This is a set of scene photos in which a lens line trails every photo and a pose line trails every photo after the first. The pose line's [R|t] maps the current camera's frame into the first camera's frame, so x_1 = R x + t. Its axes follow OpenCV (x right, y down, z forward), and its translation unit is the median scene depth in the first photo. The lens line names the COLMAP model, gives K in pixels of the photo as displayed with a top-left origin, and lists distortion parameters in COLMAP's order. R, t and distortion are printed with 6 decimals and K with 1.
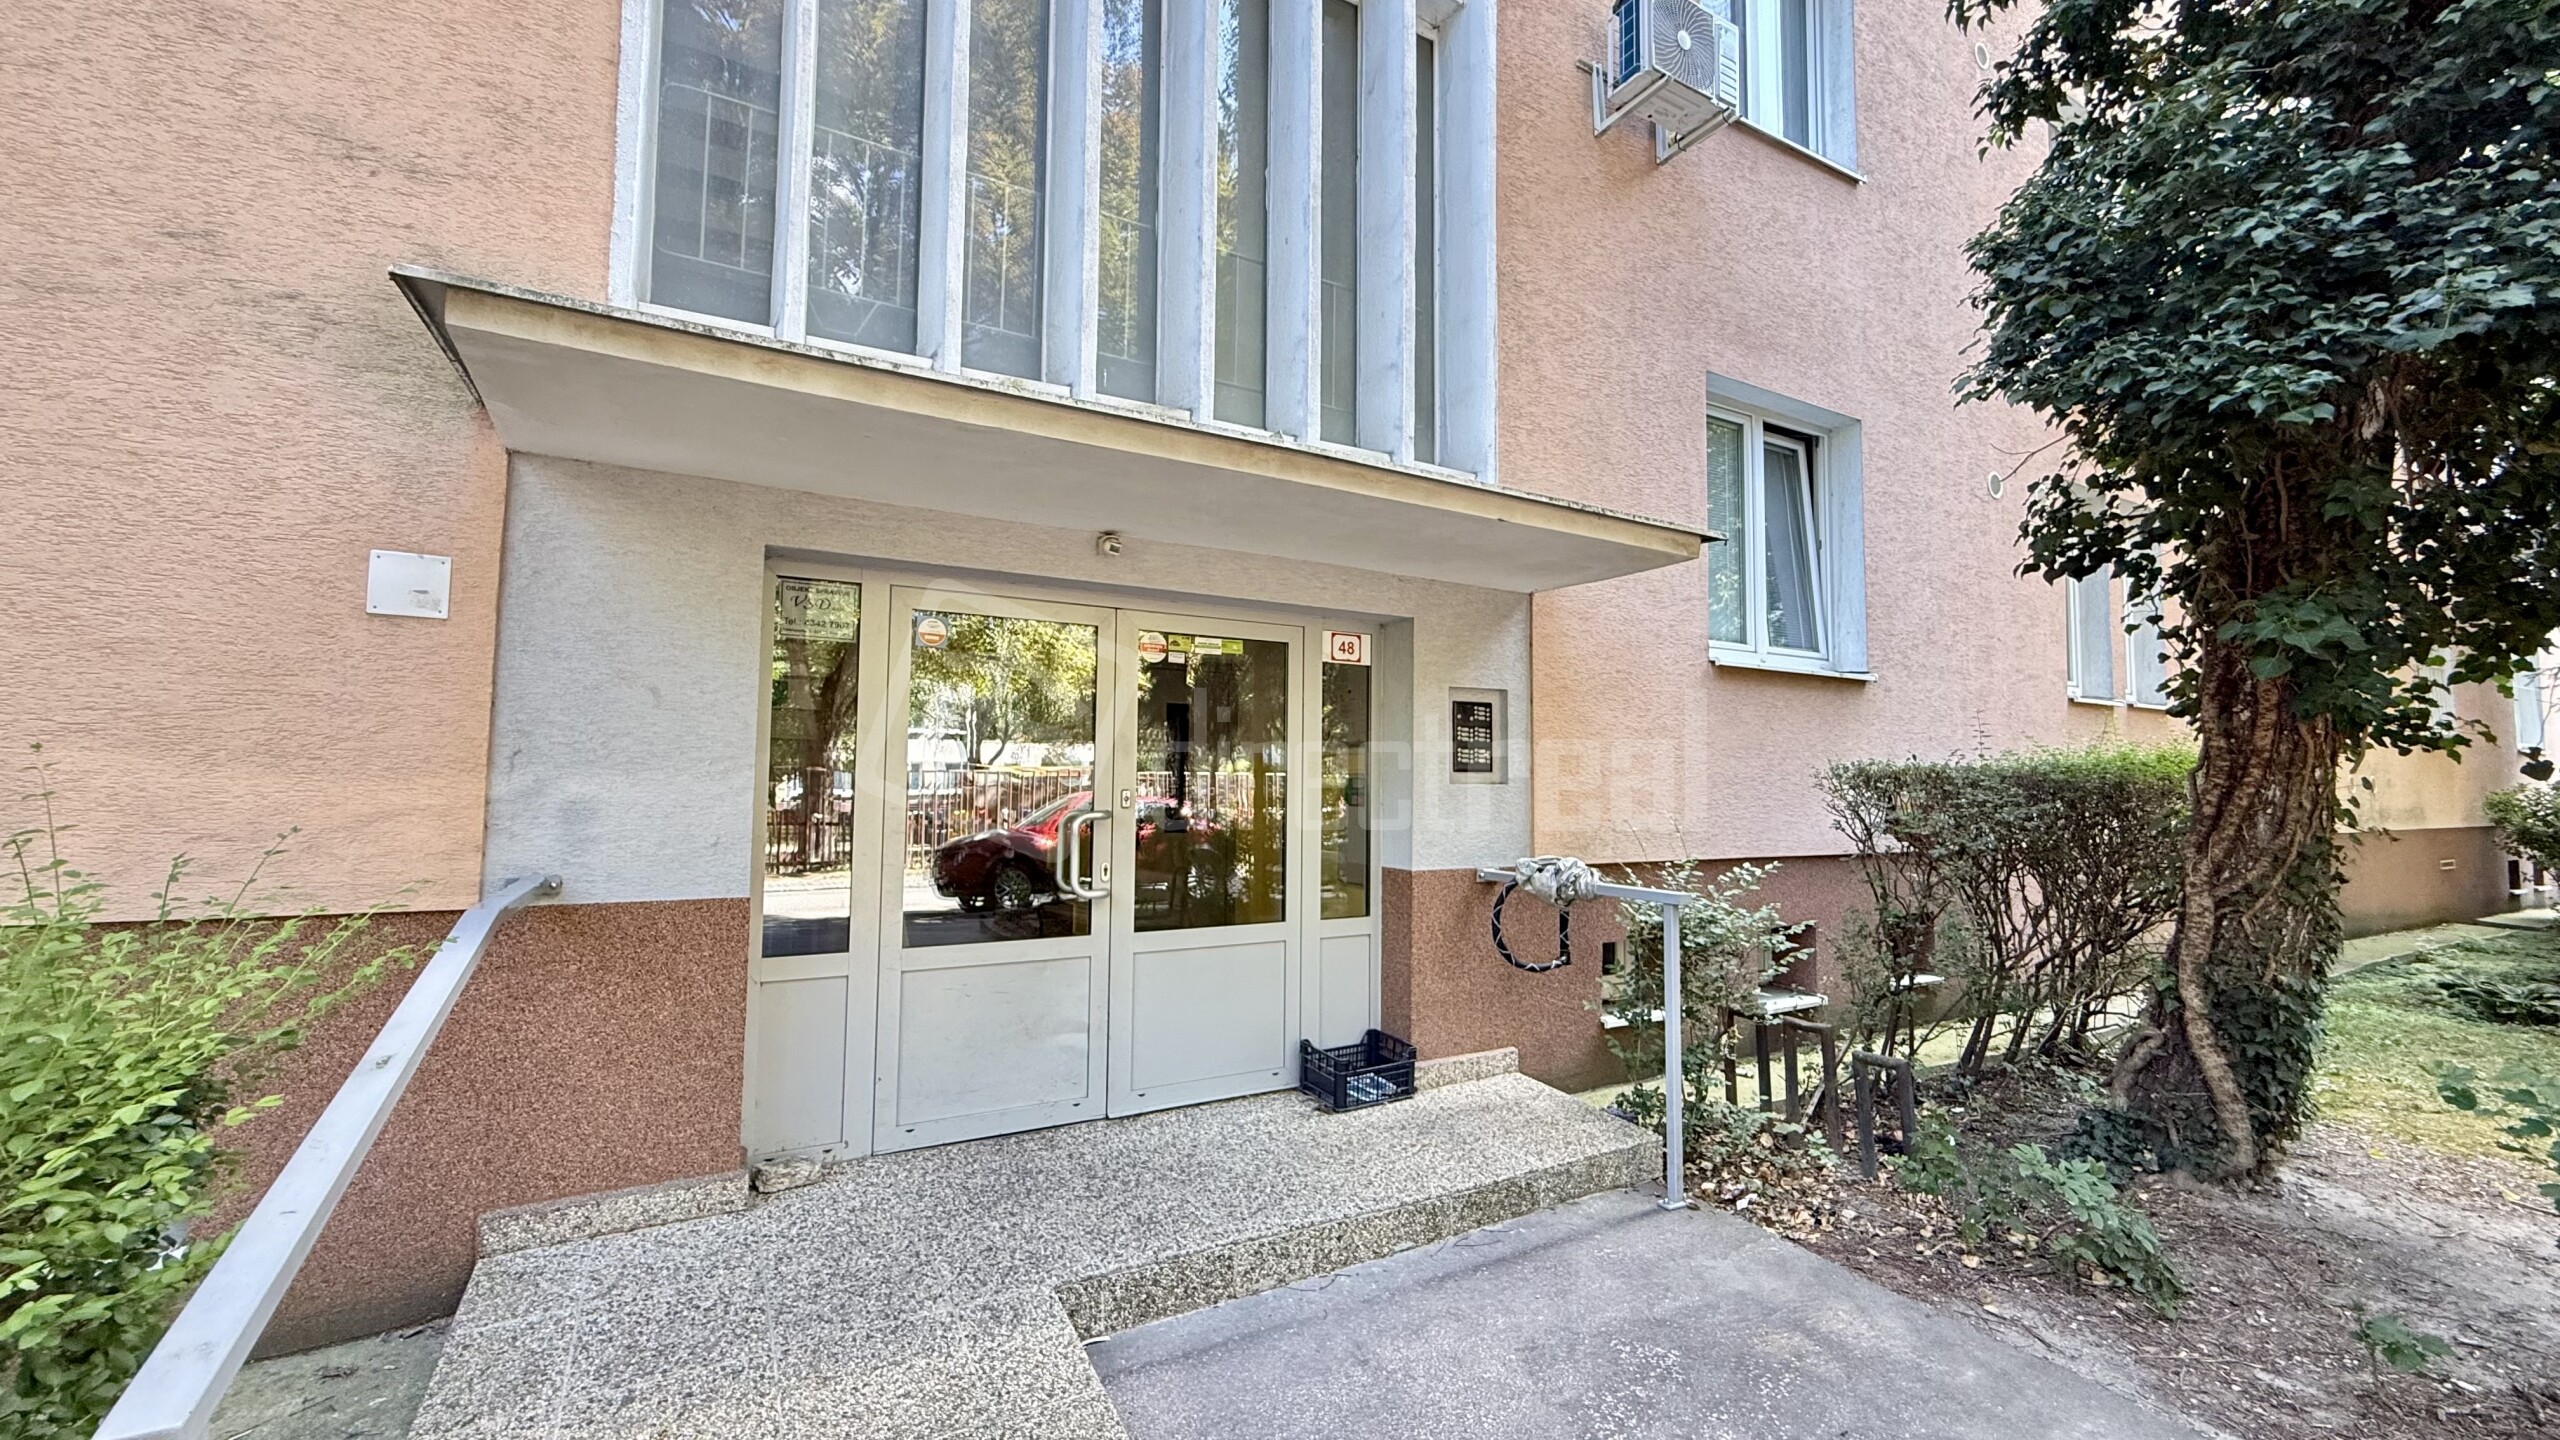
lens RADIAL K [[1016.6, 0, 1284.7], [0, 1016.6, 719.6], [0, 0, 1]] dist [0.003980, 0.000137]
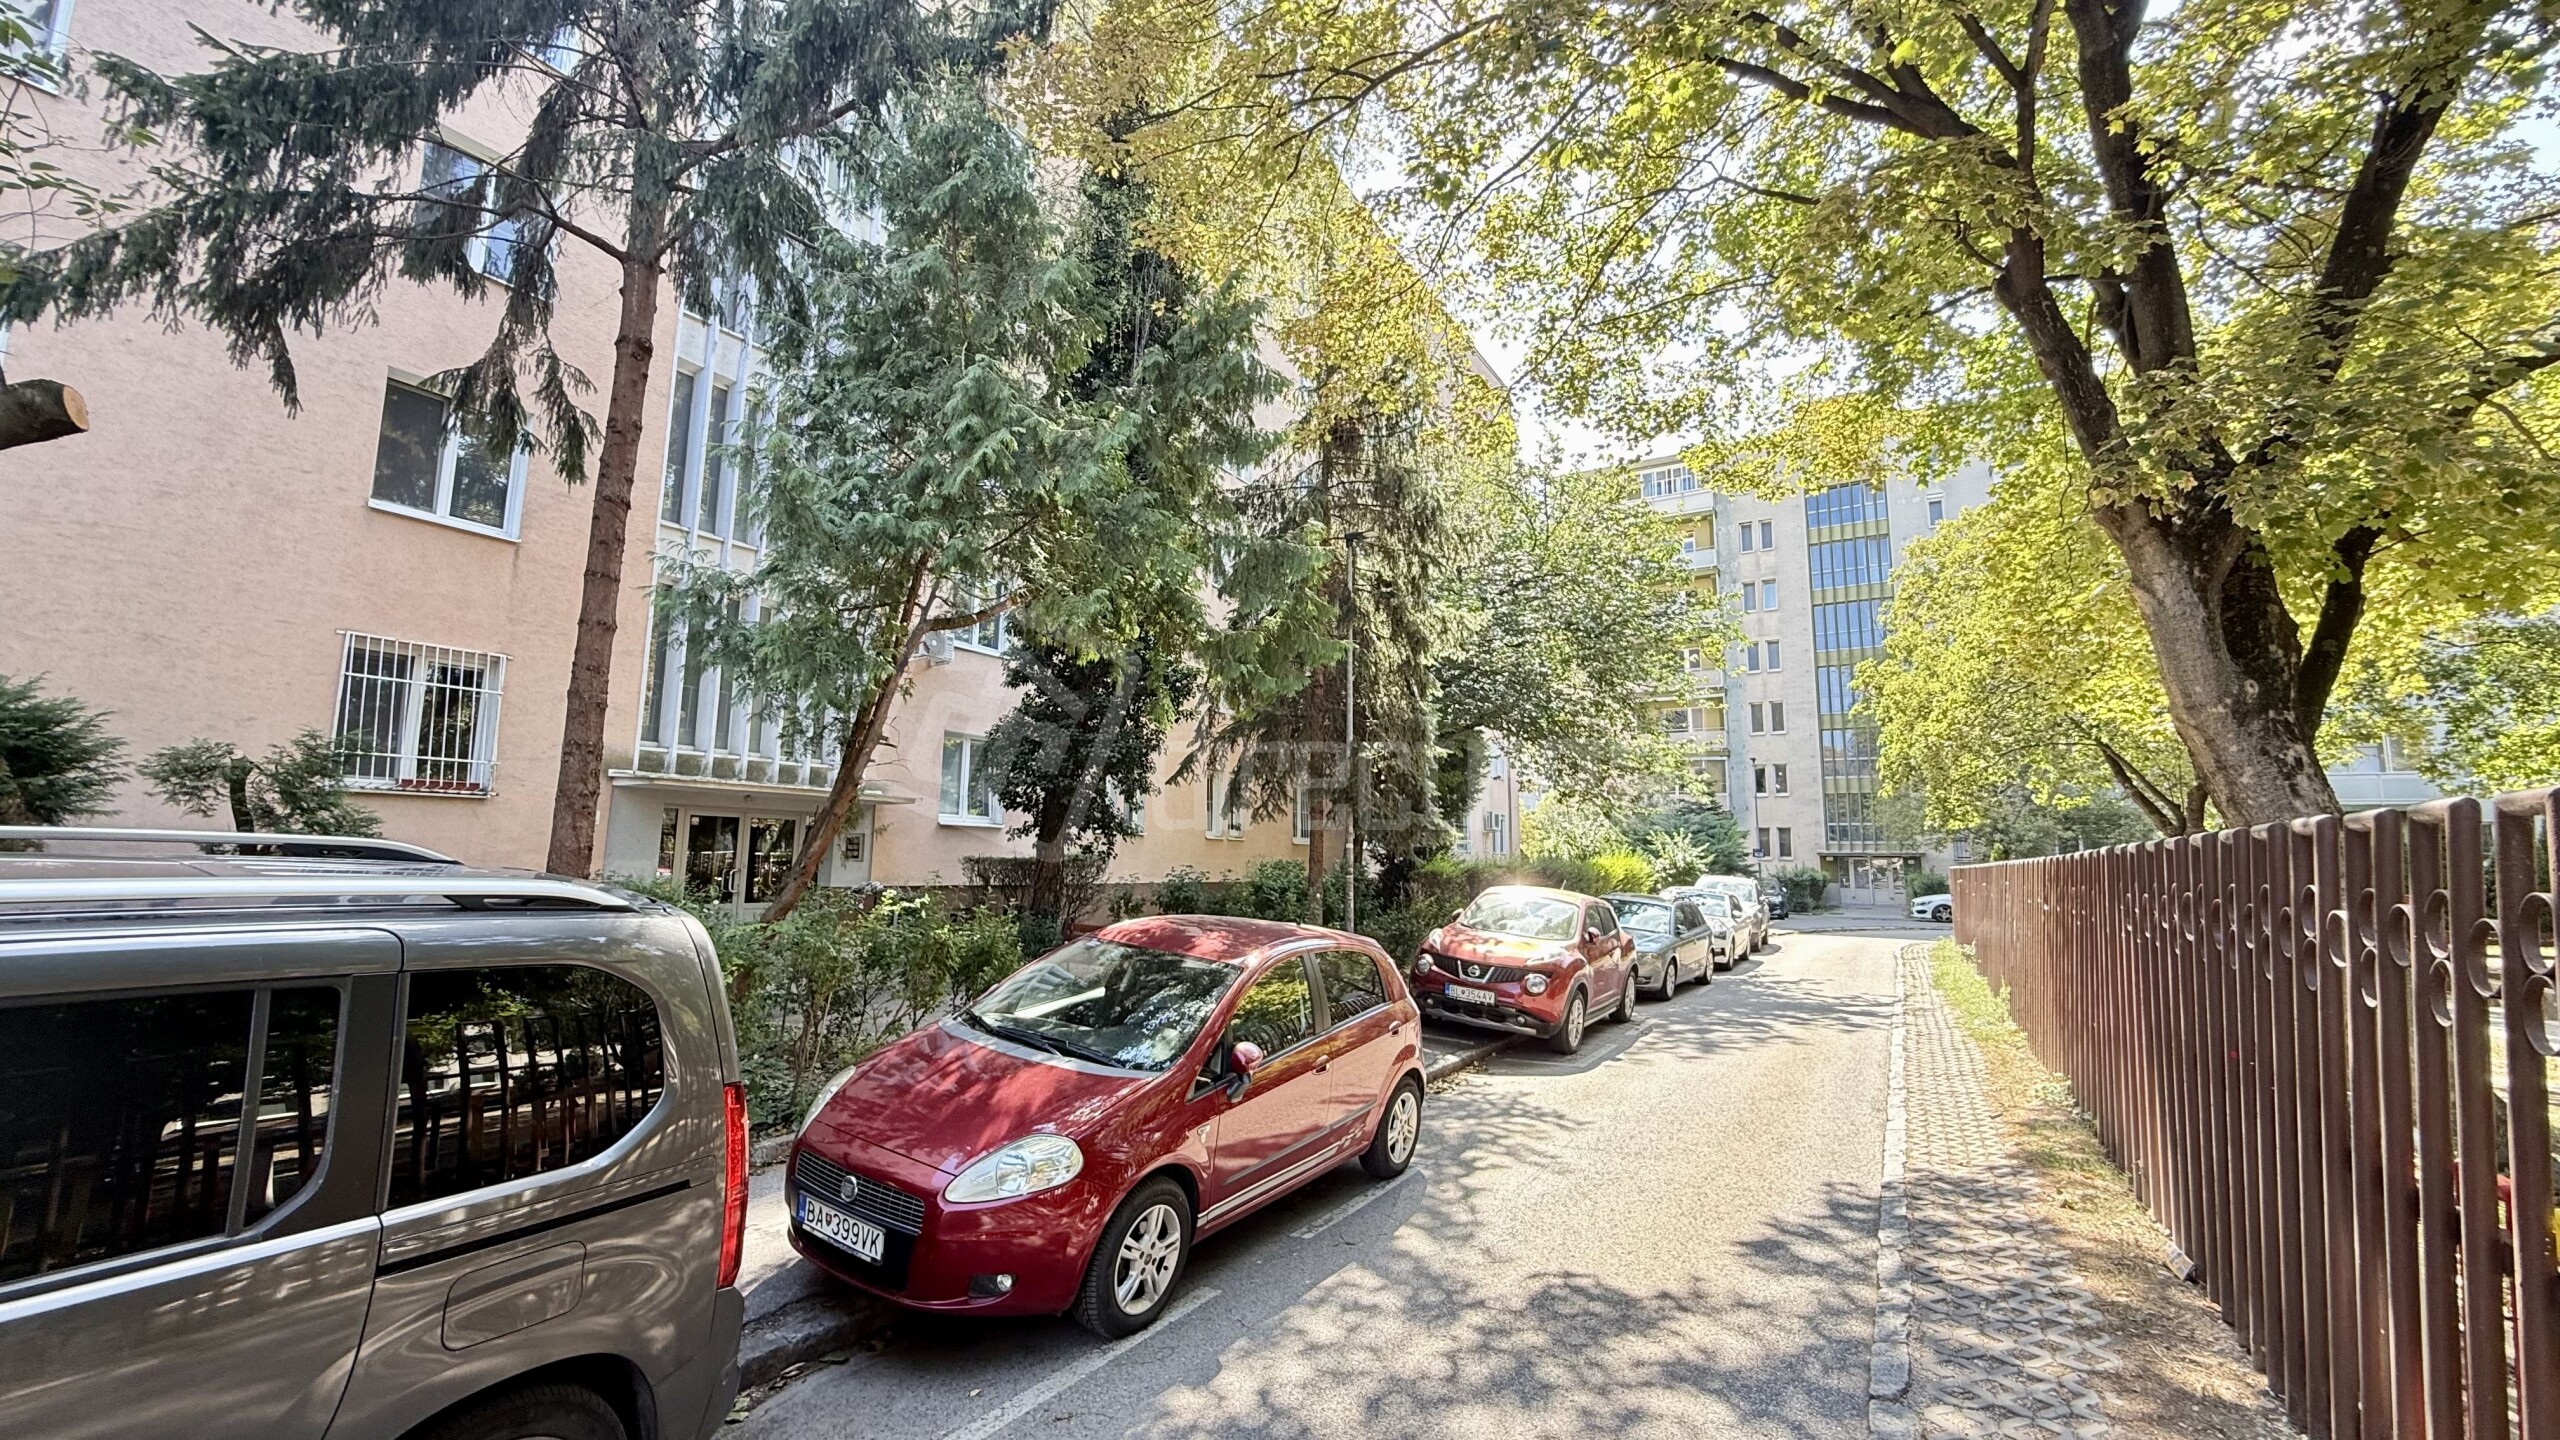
lens RADIAL K [[1016.6, 0, 1290.4], [0, 1016.6, 723.9], [0, 0, 1]] dist [0.003980, 0.000137]
pose [[0.847409, 0.071609, 0.526090, -0.401101], [-0.035419, 0.996280, -0.078557, -0.187179], [-0.529758, 0.047936, 0.846793, -2.747959]]
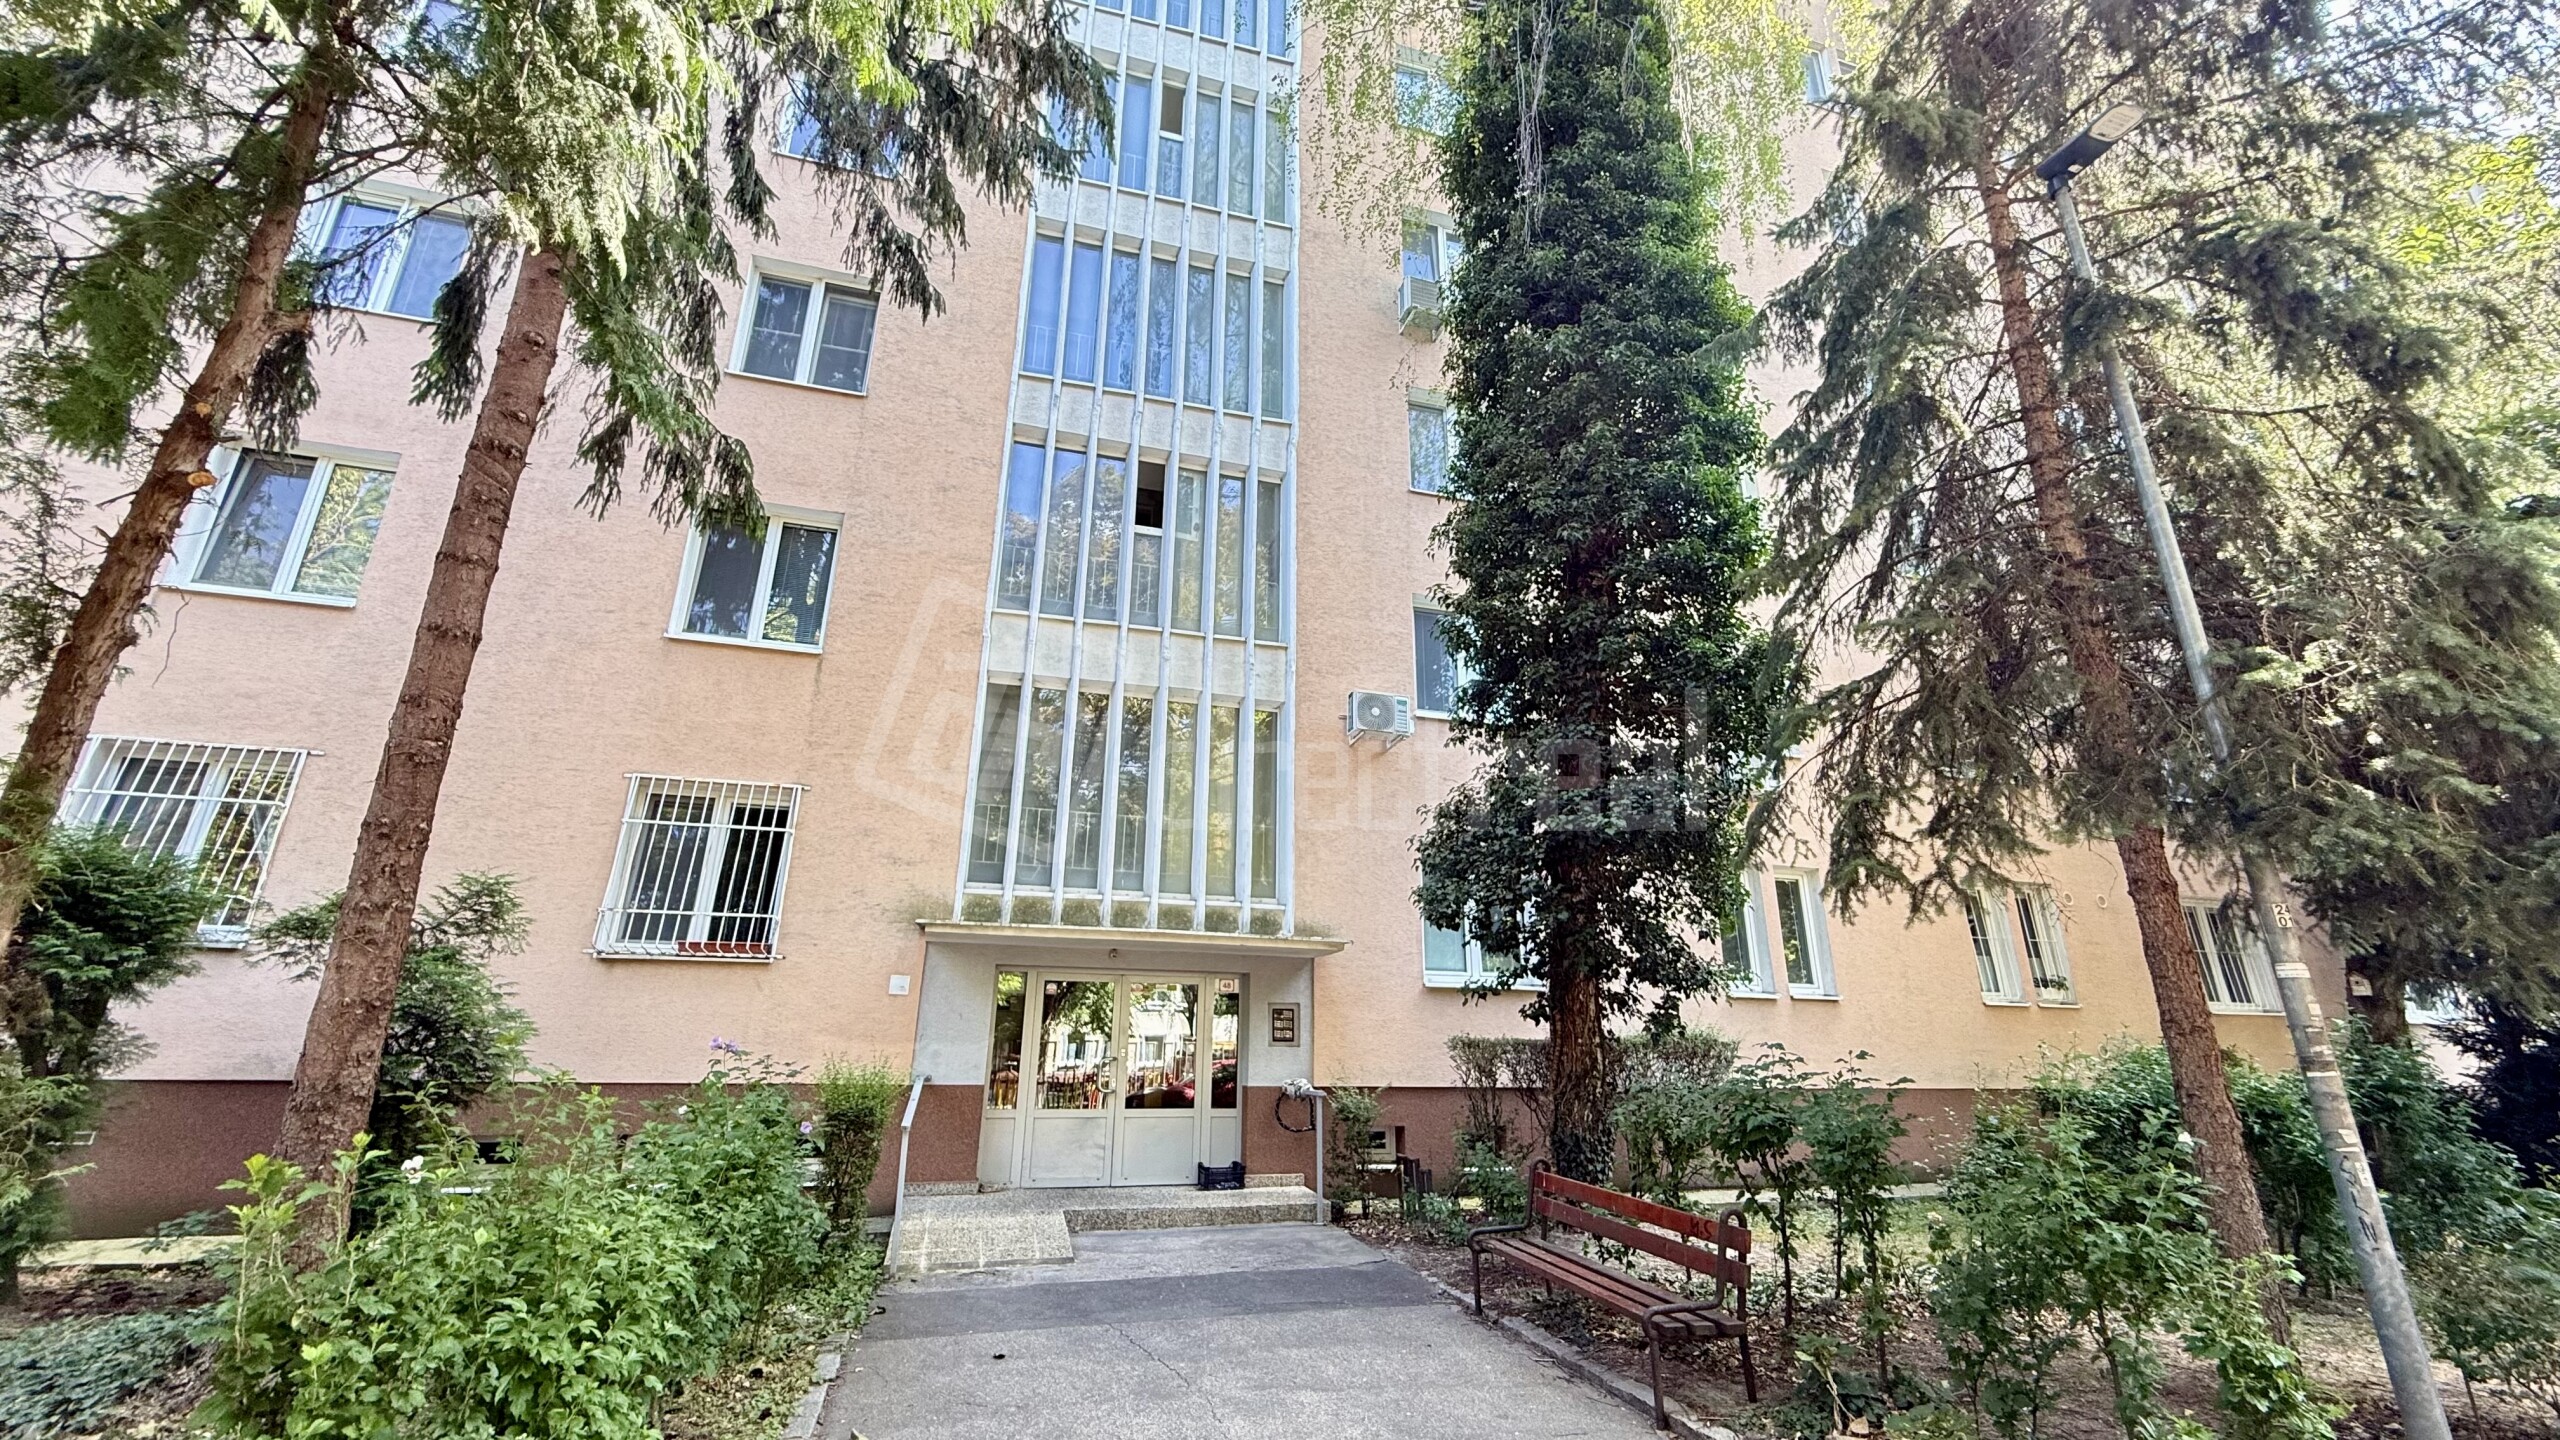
lens RADIAL K [[1016.6, 0, 1270.0], [0, 1016.6, 709.3], [0, 0, 1]] dist [0.003980, 0.000137]
pose [[0.981481, -0.064089, -0.180522, 0.635556], [0.014345, 0.964317, -0.264360, -0.065760], [0.191023, 0.256875, 0.947378, -1.378755]]
